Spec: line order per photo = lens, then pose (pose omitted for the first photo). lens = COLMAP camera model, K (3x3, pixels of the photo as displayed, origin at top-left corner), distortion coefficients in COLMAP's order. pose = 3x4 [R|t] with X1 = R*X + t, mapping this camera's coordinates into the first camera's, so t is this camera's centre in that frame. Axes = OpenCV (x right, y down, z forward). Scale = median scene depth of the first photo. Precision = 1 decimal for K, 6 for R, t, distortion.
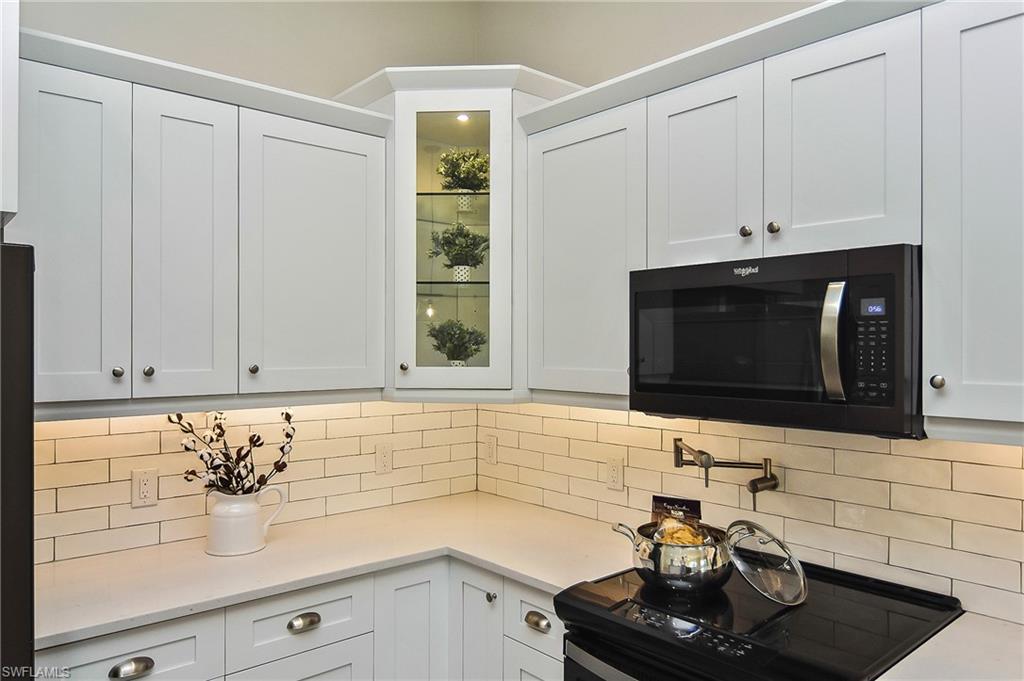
lens RADIAL K [[728.6, 0, 514.0], [0, 728.6, 384.2], [0, 0, 1]] dist [0.000841, -0.000596]
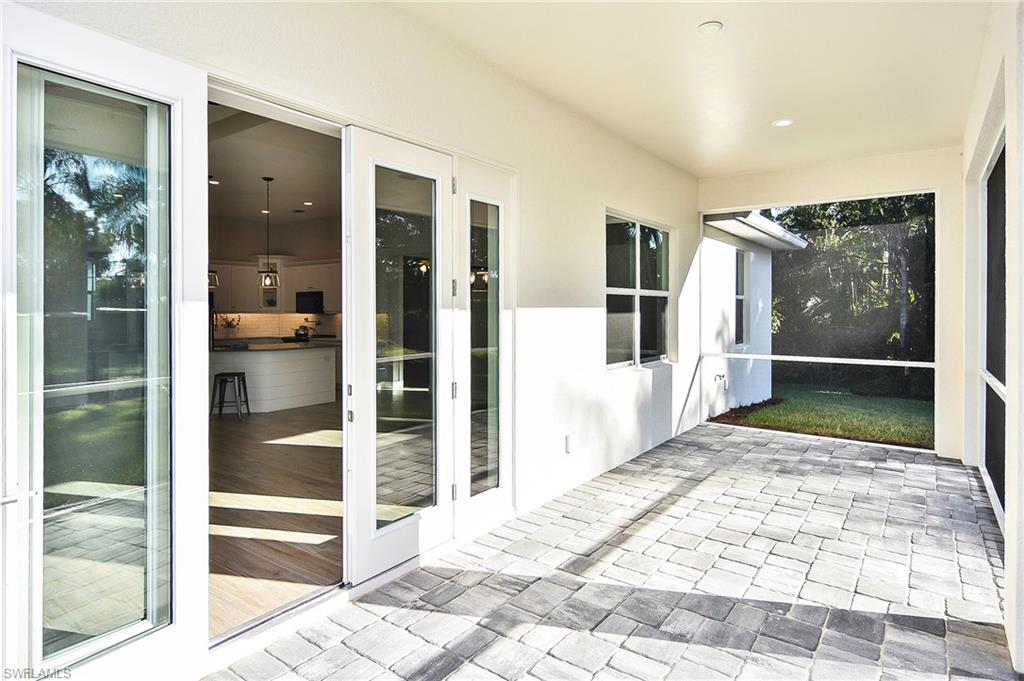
lens RADIAL K [[563.8, 0, 503.1], [0, 563.8, 309.0], [0, 0, 1]] dist [0.003698, -0.000267]
pose [[0.976904, 0.000051, 0.213677, 0.839125], [0.011820, 0.998456, -0.054277, 0.281098], [-0.213350, 0.055549, 0.975395, -4.124293]]
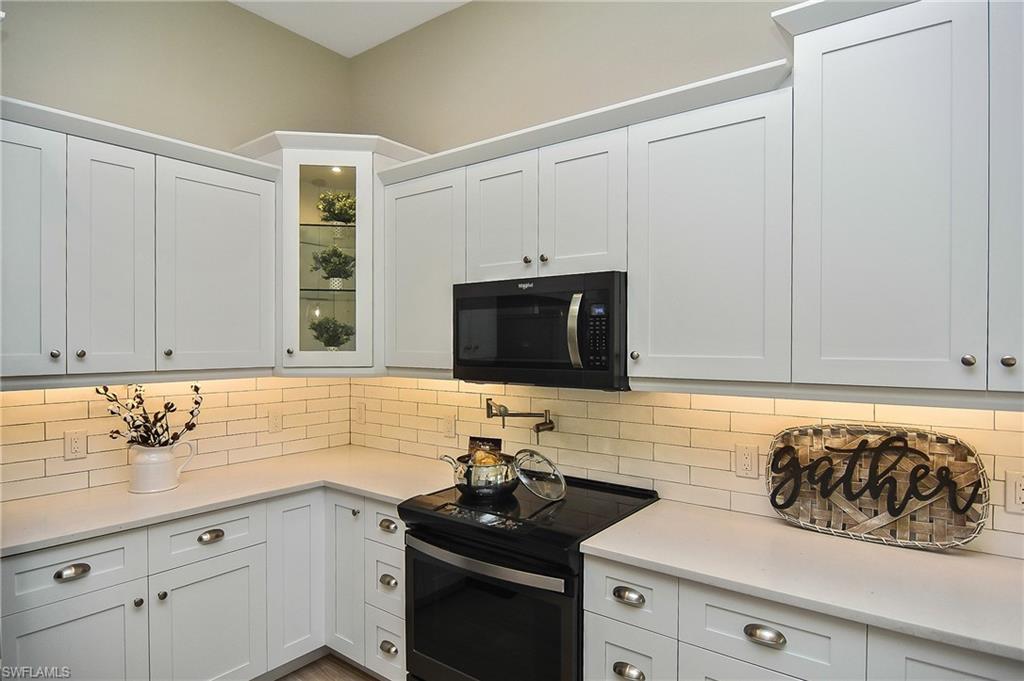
lens RADIAL K [[573.0, 0, 507.0], [0, 573.0, 361.5], [0, 0, 1]] dist [0.019177, -0.036145]
pose [[0.978472, -0.002183, 0.206370, 0.024272], [0.007234, 0.999692, -0.023725, 0.026405], [-0.206255, 0.024707, 0.978186, -0.136524]]
